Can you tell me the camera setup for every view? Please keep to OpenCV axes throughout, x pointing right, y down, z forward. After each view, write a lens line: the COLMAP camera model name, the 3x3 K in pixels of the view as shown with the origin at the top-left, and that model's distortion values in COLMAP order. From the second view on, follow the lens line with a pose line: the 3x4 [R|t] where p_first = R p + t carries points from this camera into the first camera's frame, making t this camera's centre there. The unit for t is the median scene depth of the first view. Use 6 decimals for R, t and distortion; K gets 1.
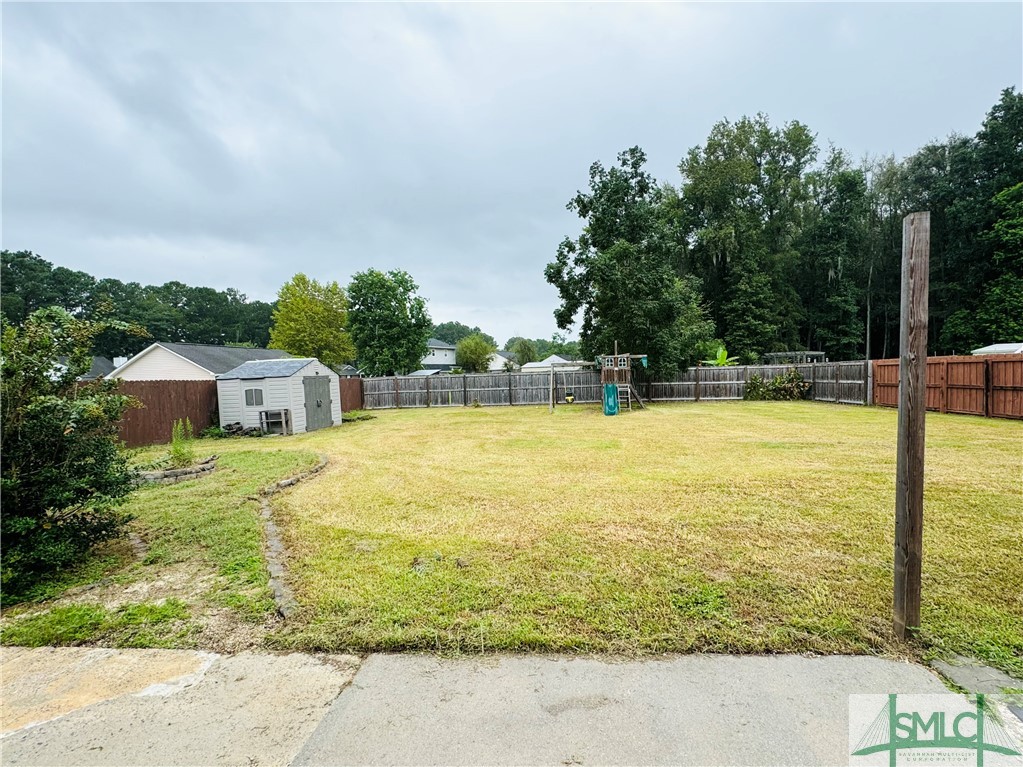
lens RADIAL K [[468.9, 0, 550.0], [0, 468.9, 398.1], [0, 0, 1]] dist [0.001498, -0.000126]
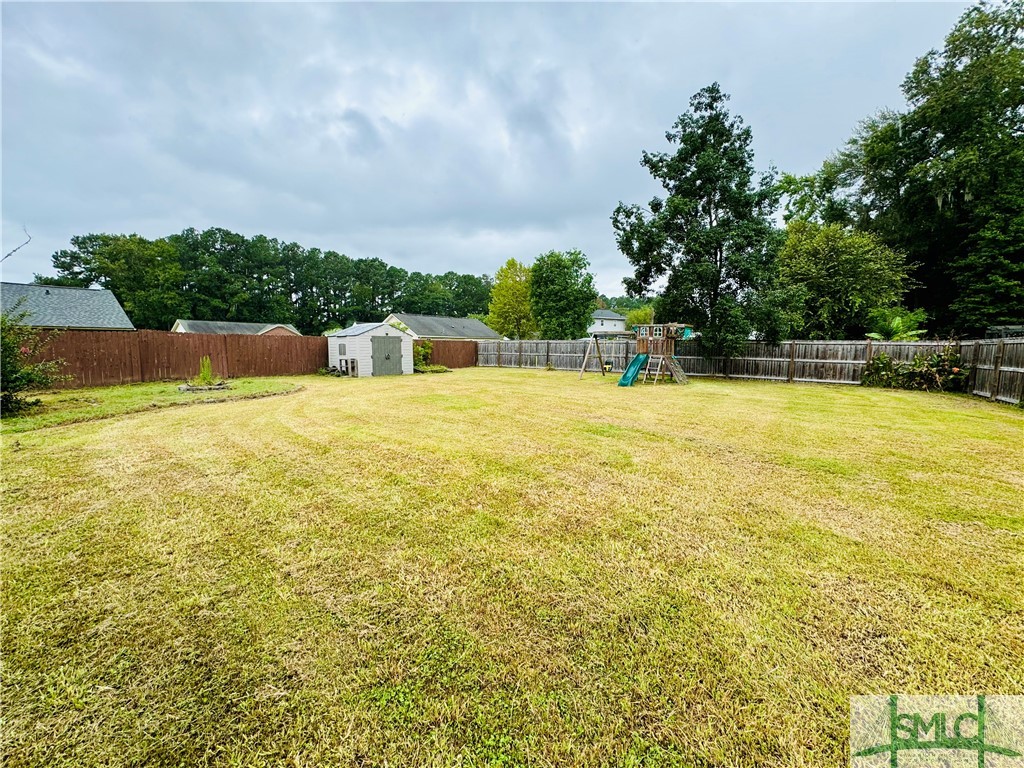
lens RADIAL K [[413.2, 0, 512.0], [0, 413.2, 384.0], [0, 0, 1]] dist [0.000374, -0.000156]
pose [[0.840880, 0.088533, -0.533932, 0.154642], [-0.062333, 0.995807, 0.066951, -0.004291], [0.537620, -0.023016, 0.842873, 0.064470]]
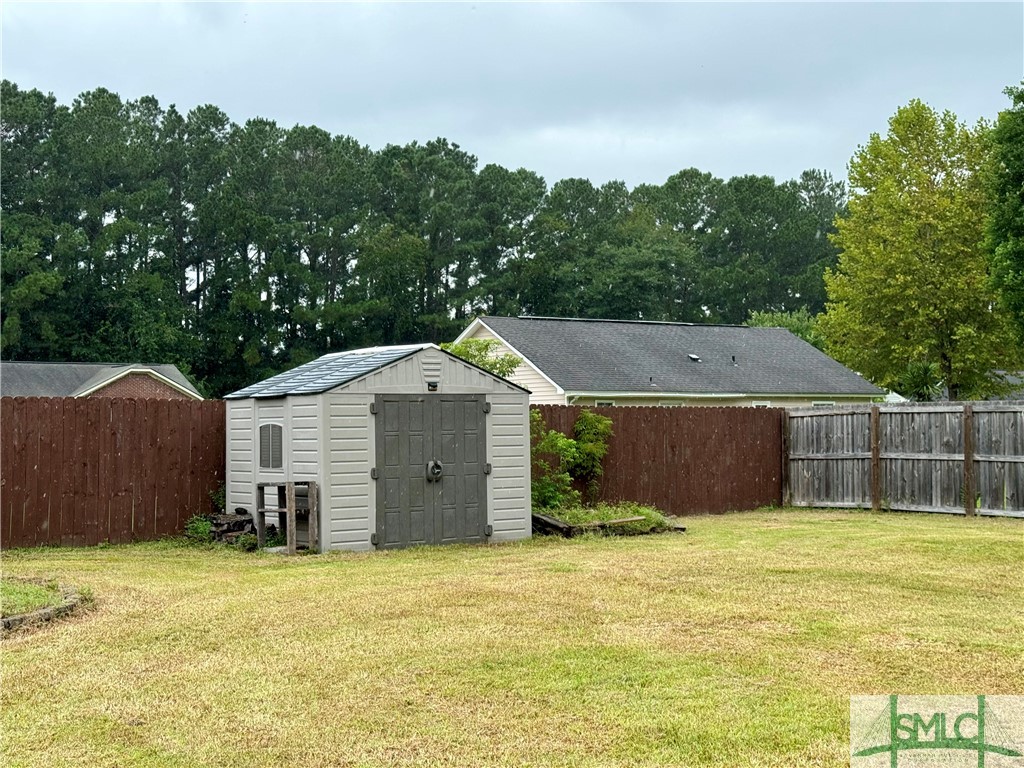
lens RADIAL K [[1442.3, 0, 509.1], [0, 1442.3, 387.0], [0, 0, 1]] dist [0.154948, -0.029112]
pose [[0.665778, 0.009308, -0.746092, 0.119515], [-0.054738, 0.997837, -0.036397, -0.005565], [0.744140, 0.065072, 0.664847, 0.110069]]
